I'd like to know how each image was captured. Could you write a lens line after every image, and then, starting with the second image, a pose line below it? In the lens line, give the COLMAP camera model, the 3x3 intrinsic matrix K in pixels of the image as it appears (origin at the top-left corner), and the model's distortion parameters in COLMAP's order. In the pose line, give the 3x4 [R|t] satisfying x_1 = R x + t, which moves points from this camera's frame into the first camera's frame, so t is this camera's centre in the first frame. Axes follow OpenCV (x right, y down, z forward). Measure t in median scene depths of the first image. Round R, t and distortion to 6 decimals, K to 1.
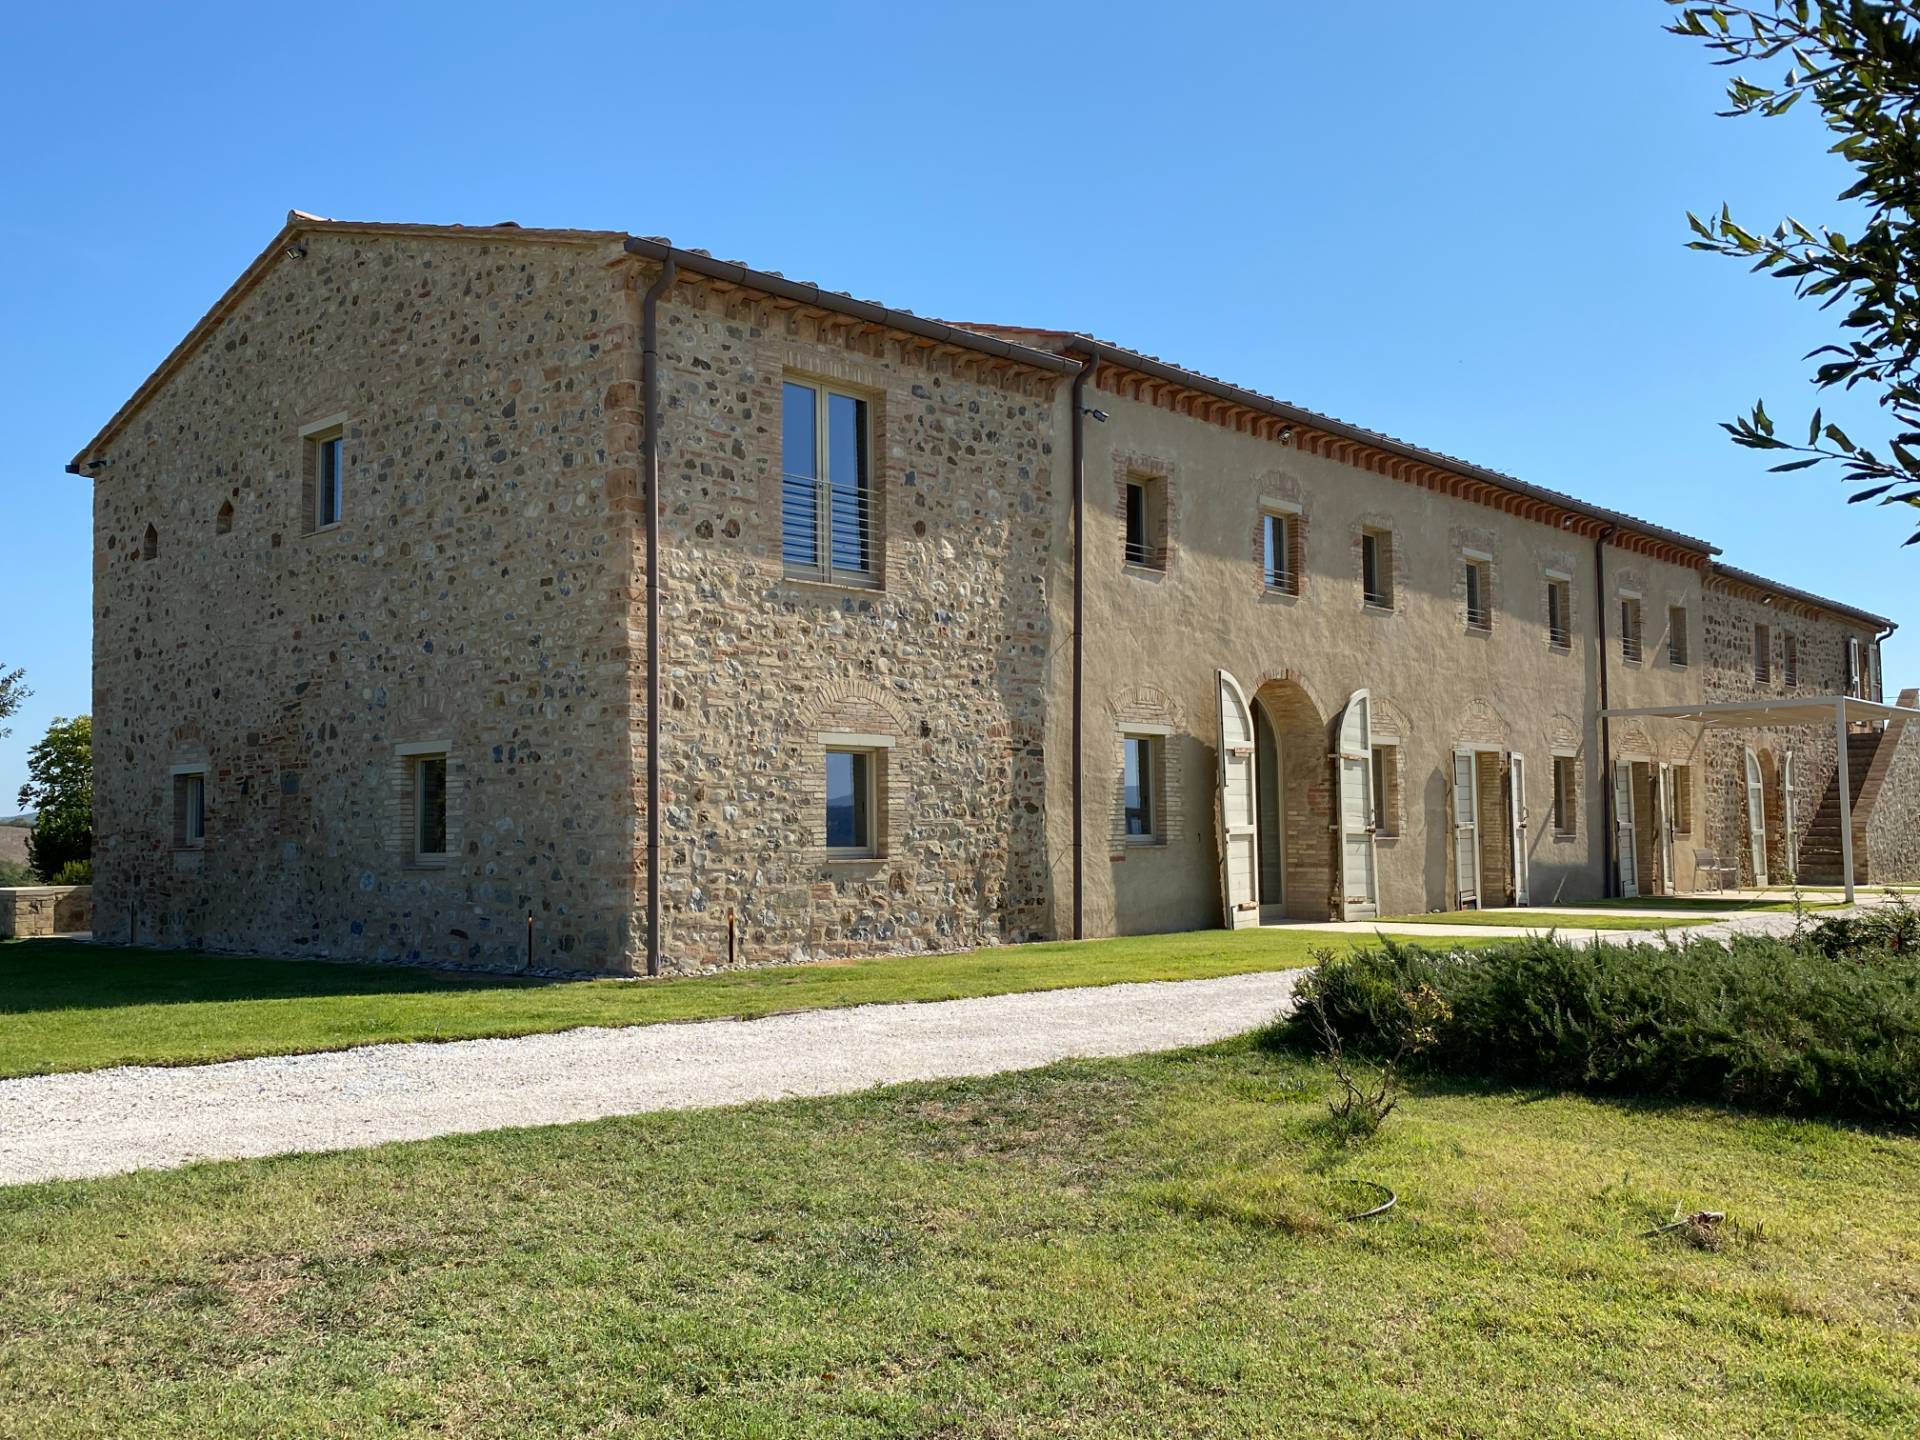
lens RADIAL K [[1601.8, 0, 960.0], [0, 1601.8, 720.0], [0, 0, 1]] dist [0.123138, -0.258752]
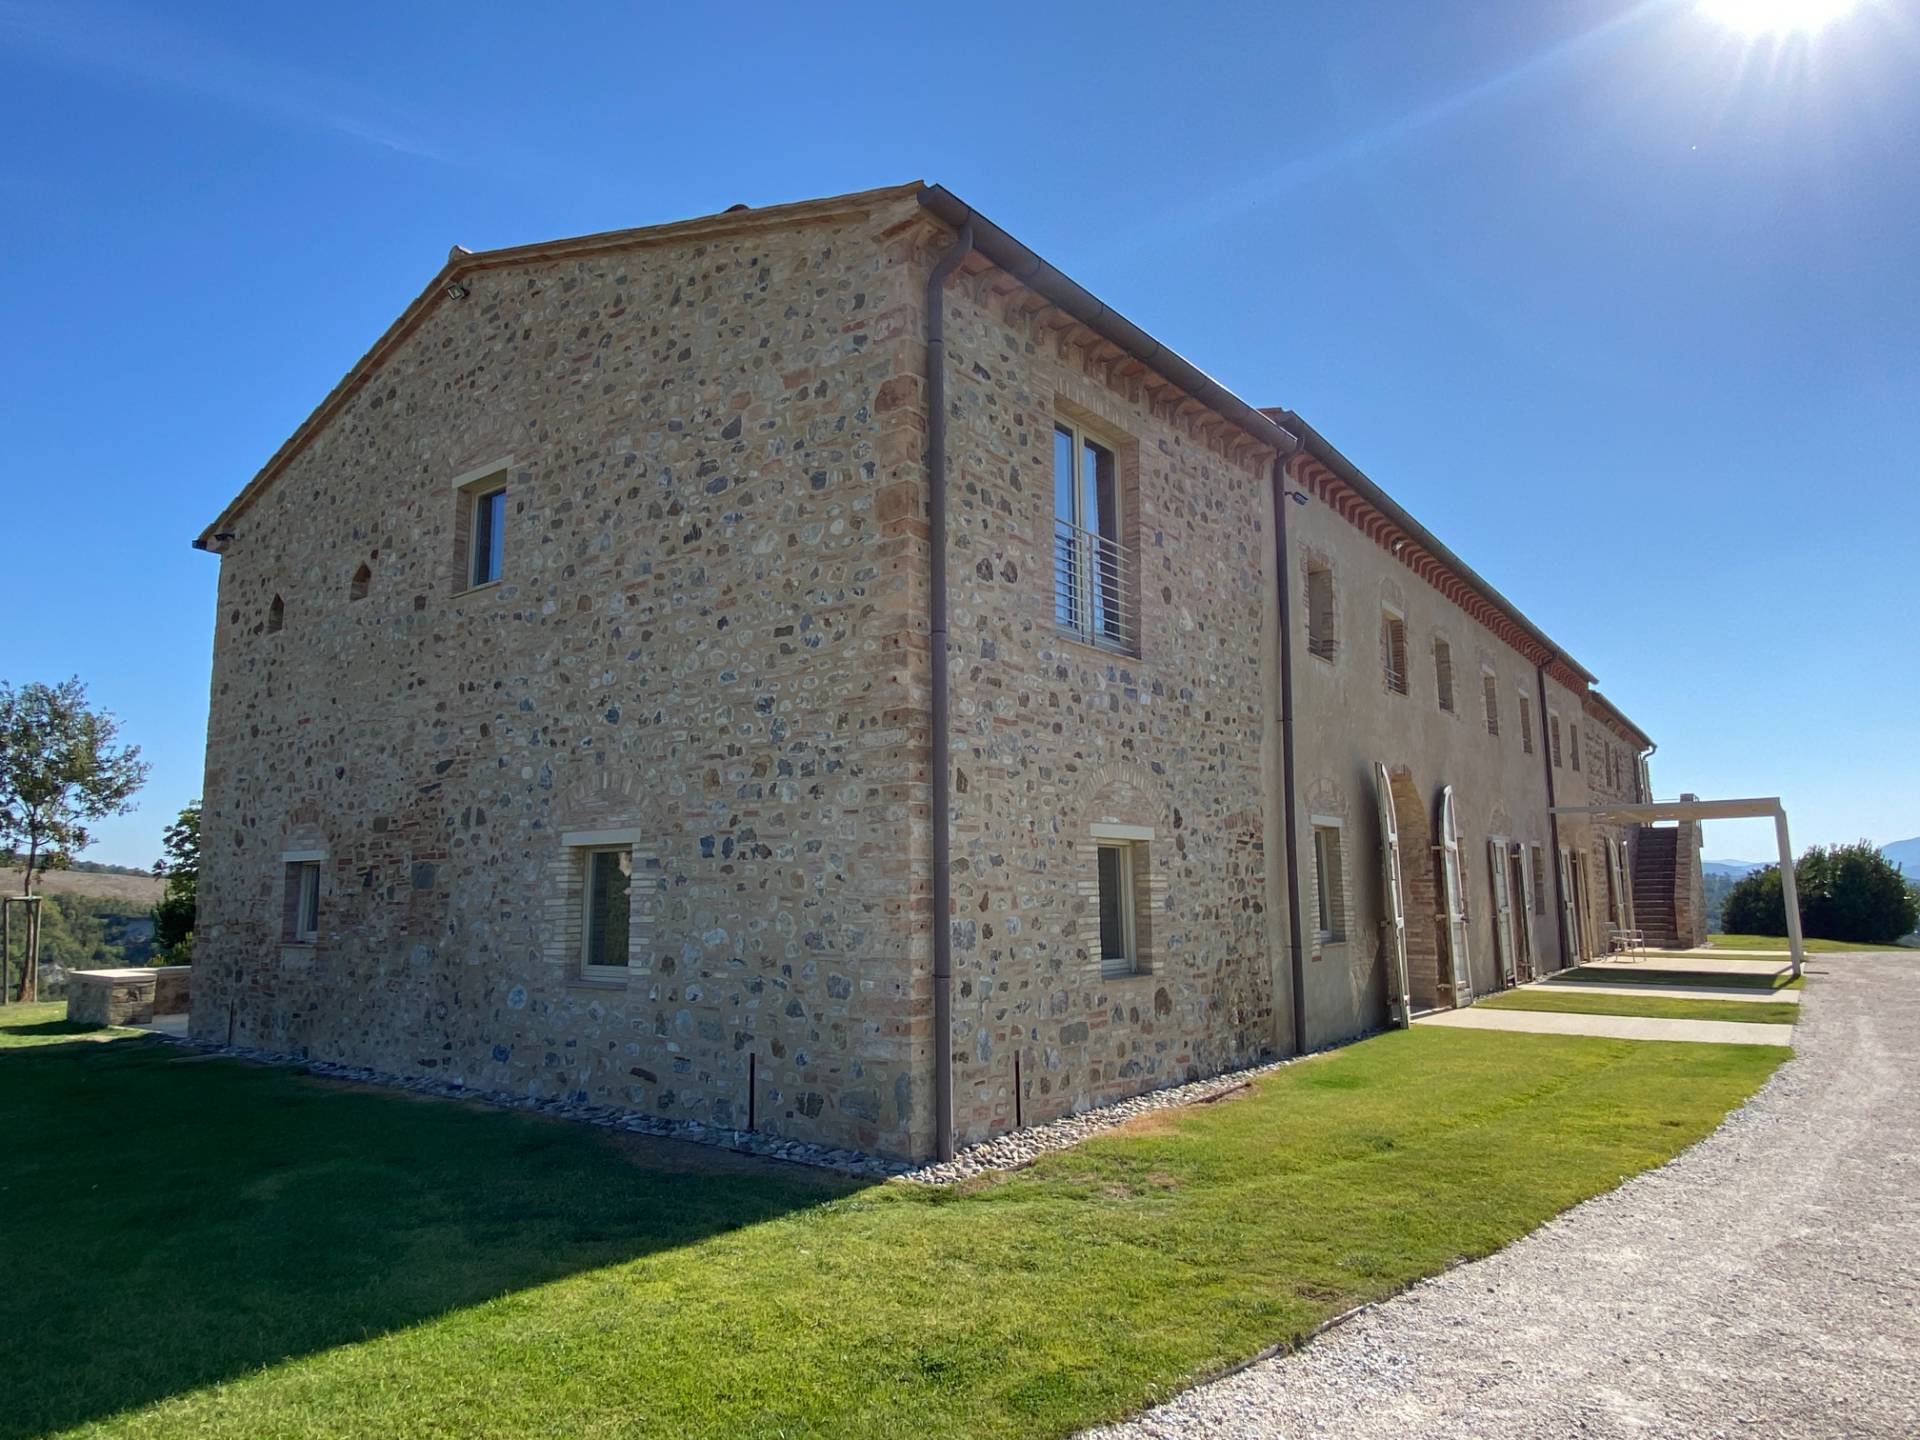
lens RADIAL K [[1086.2, 0, 960.0], [0, 1086.2, 720.0], [0, 0, 1]] dist [0.112048, -0.146721]
pose [[0.996528, 0.016743, 0.081555, -0.189794], [-0.010060, 0.996608, -0.081675, 0.001360], [-0.082646, 0.080571, 0.993317, 0.410346]]
